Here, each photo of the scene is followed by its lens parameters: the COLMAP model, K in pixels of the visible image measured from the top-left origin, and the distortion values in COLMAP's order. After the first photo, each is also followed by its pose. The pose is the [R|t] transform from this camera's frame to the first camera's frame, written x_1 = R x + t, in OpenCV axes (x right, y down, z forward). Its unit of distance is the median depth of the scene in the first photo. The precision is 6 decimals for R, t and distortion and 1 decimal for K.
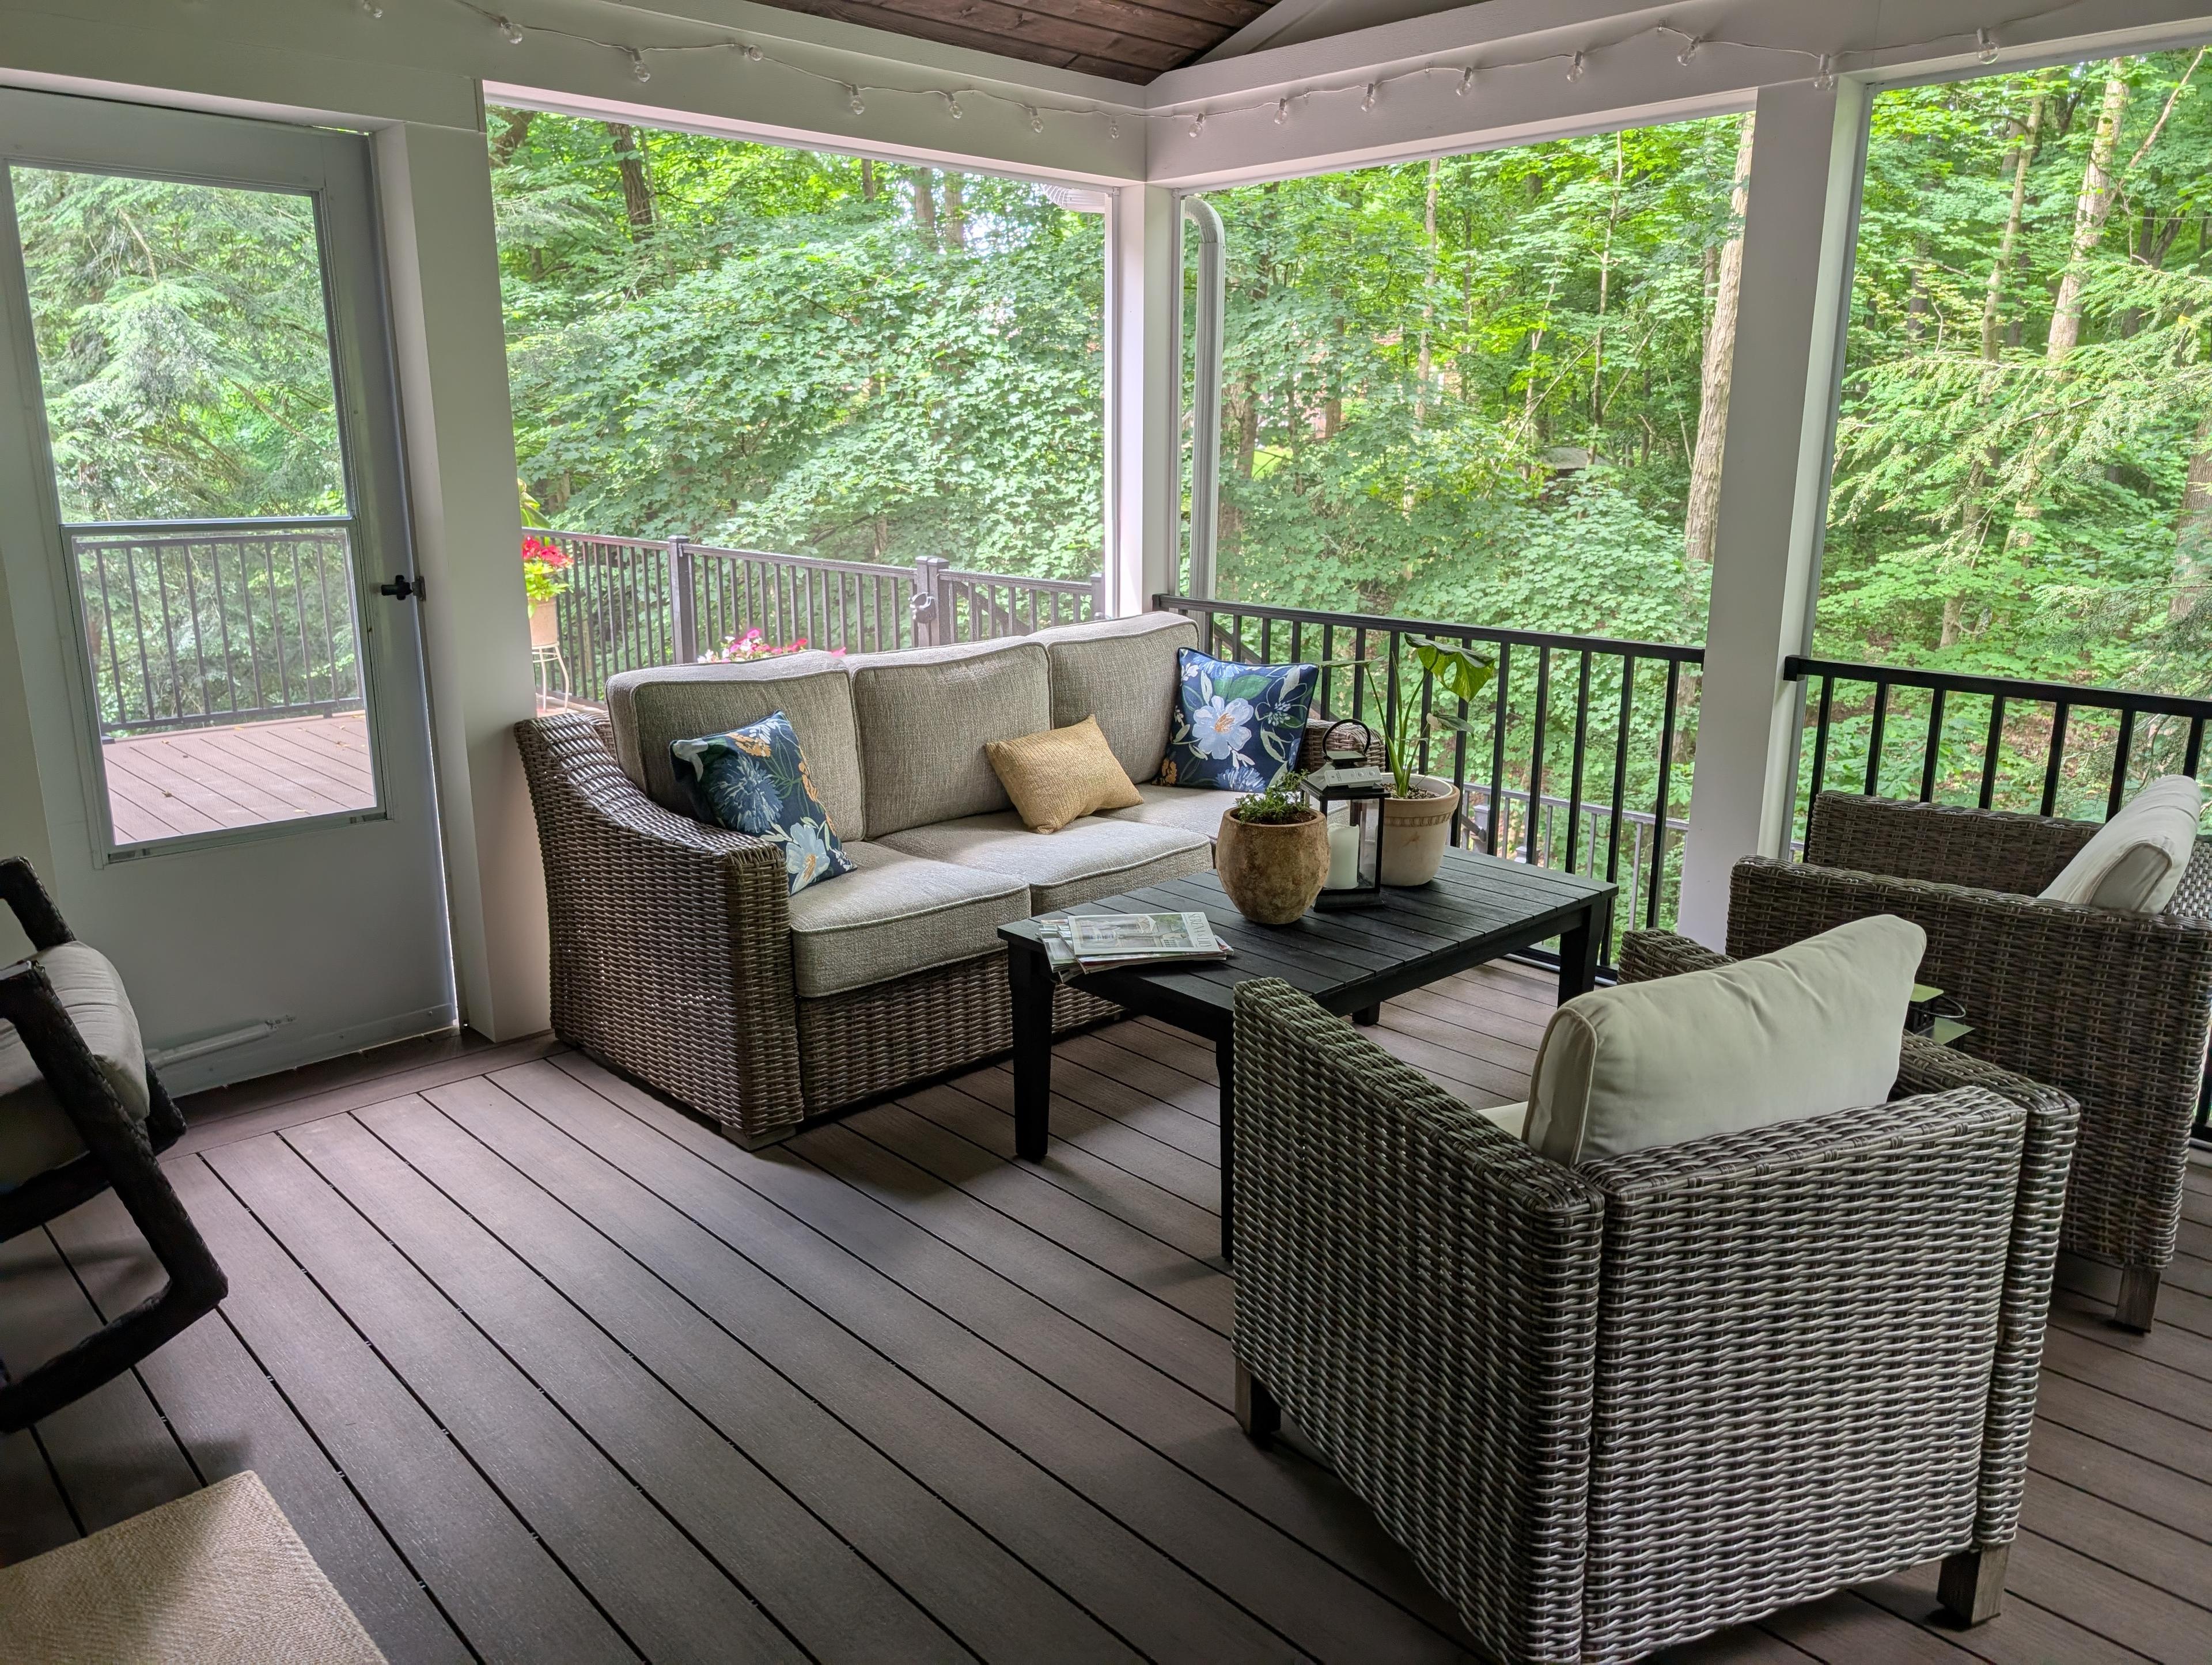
lens RADIAL K [[1583.6, 0, 1128.7], [0, 1583.6, 823.5], [0, 0, 1]] dist [0.023513, -0.019275]
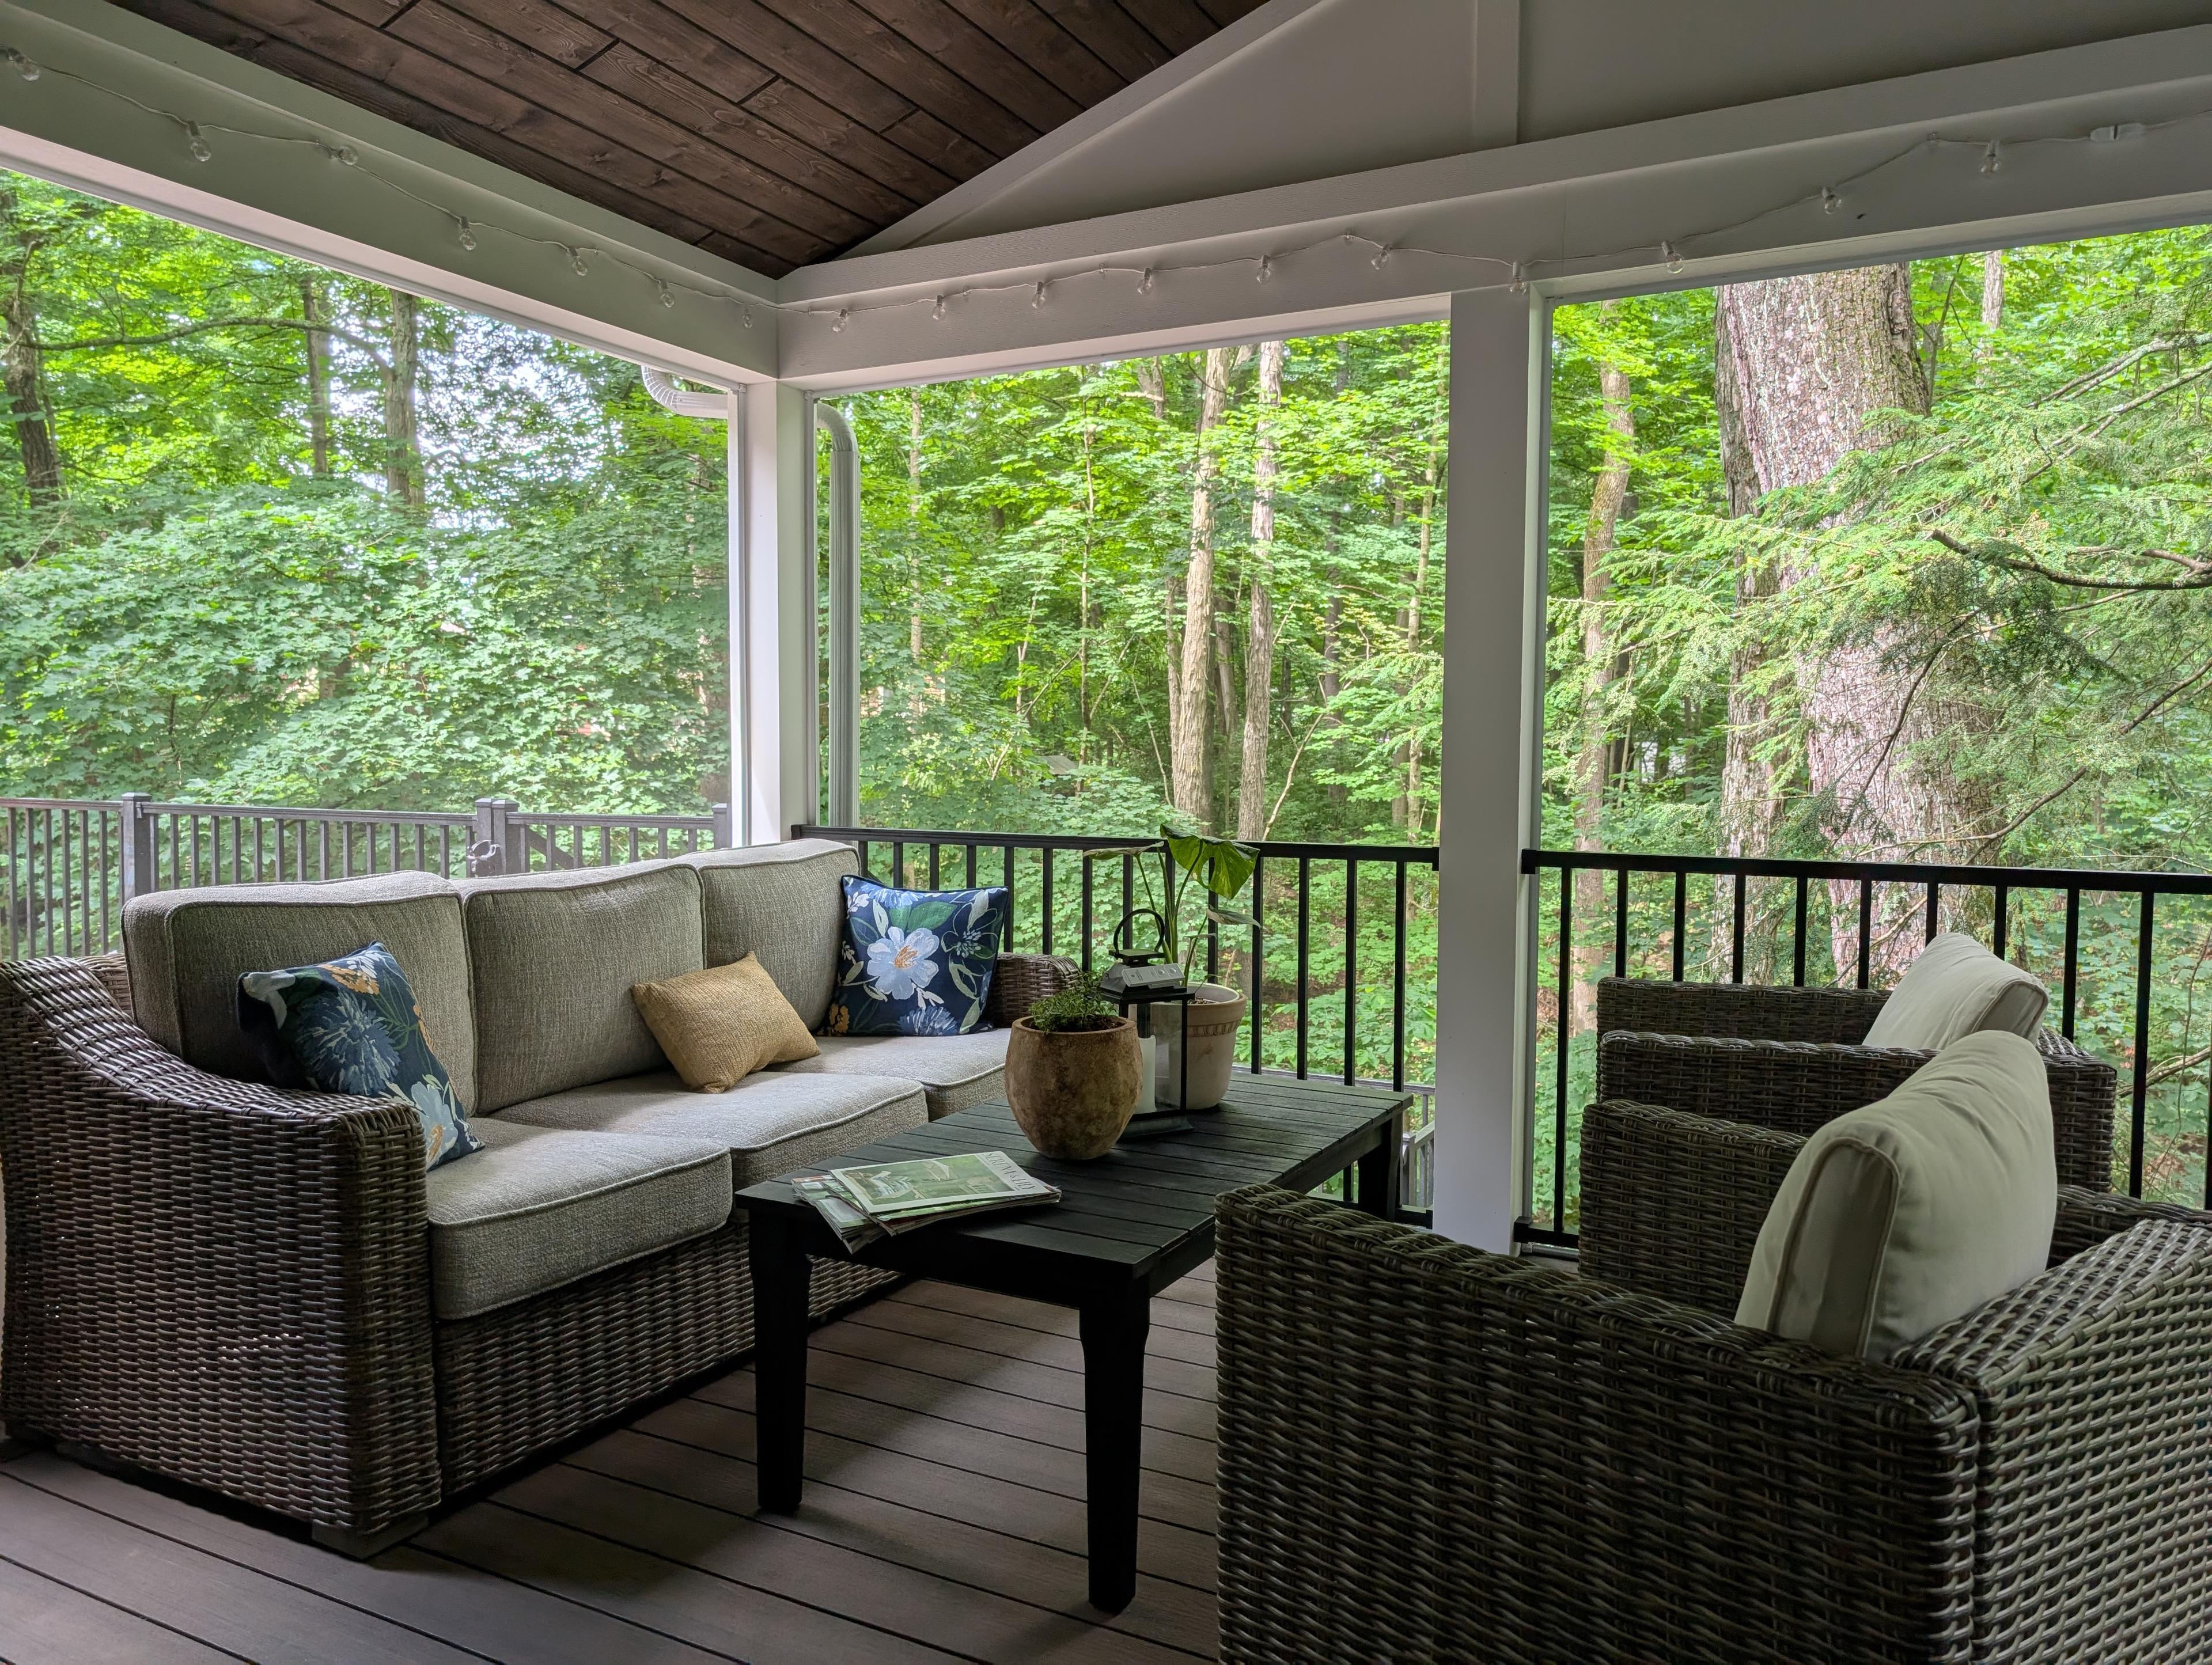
lens RADIAL K [[1587.6, 0, 1128.1], [0, 1587.6, 833.6], [0, 0, 1]] dist [0.020925, -0.017953]
pose [[0.949193, -0.014311, 0.314368, -0.094698], [0.072032, 0.982325, -0.172771, 0.028376], [-0.306339, 0.186638, 0.933447, 0.135899]]
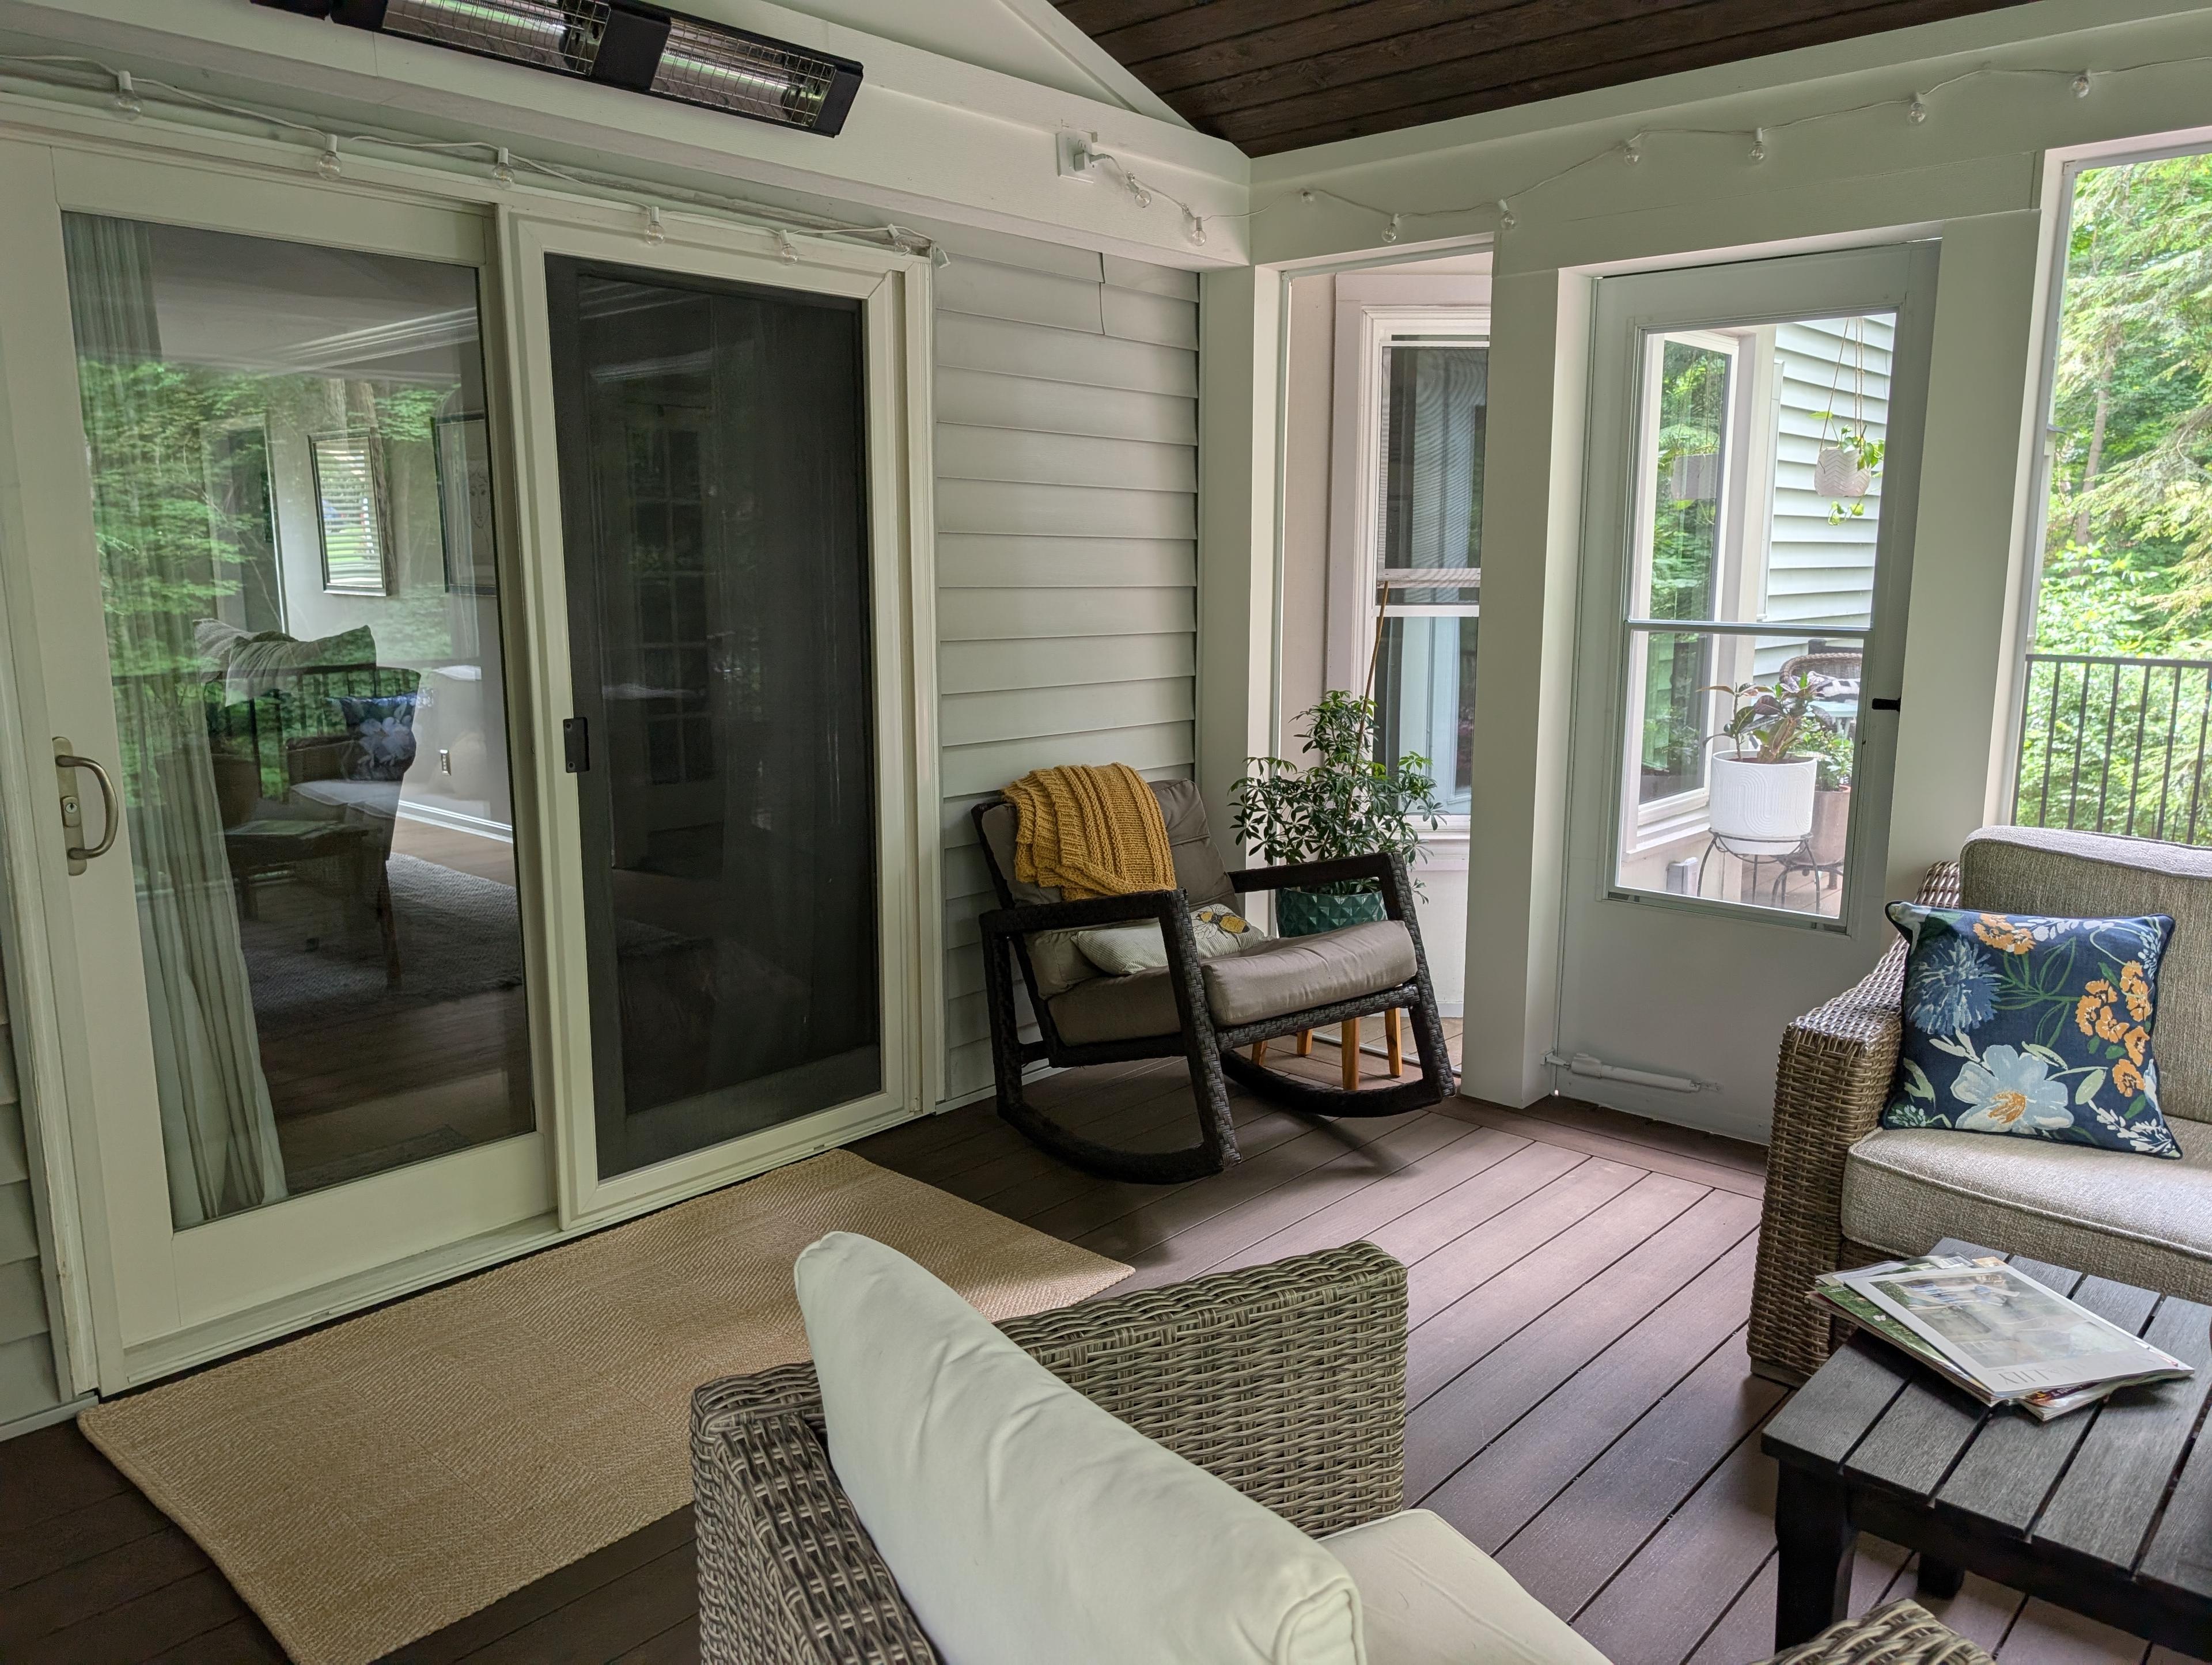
lens RADIAL K [[1585.1, 0, 1102.8], [0, 1585.1, 829.7], [0, 0, 1]] dist [0.022749, -0.020036]
pose [[0.060785, 0.164944, -0.984428, 0.370162], [-0.238111, 0.960174, 0.146178, -0.079976], [0.969334, 0.225518, 0.097639, 0.363658]]
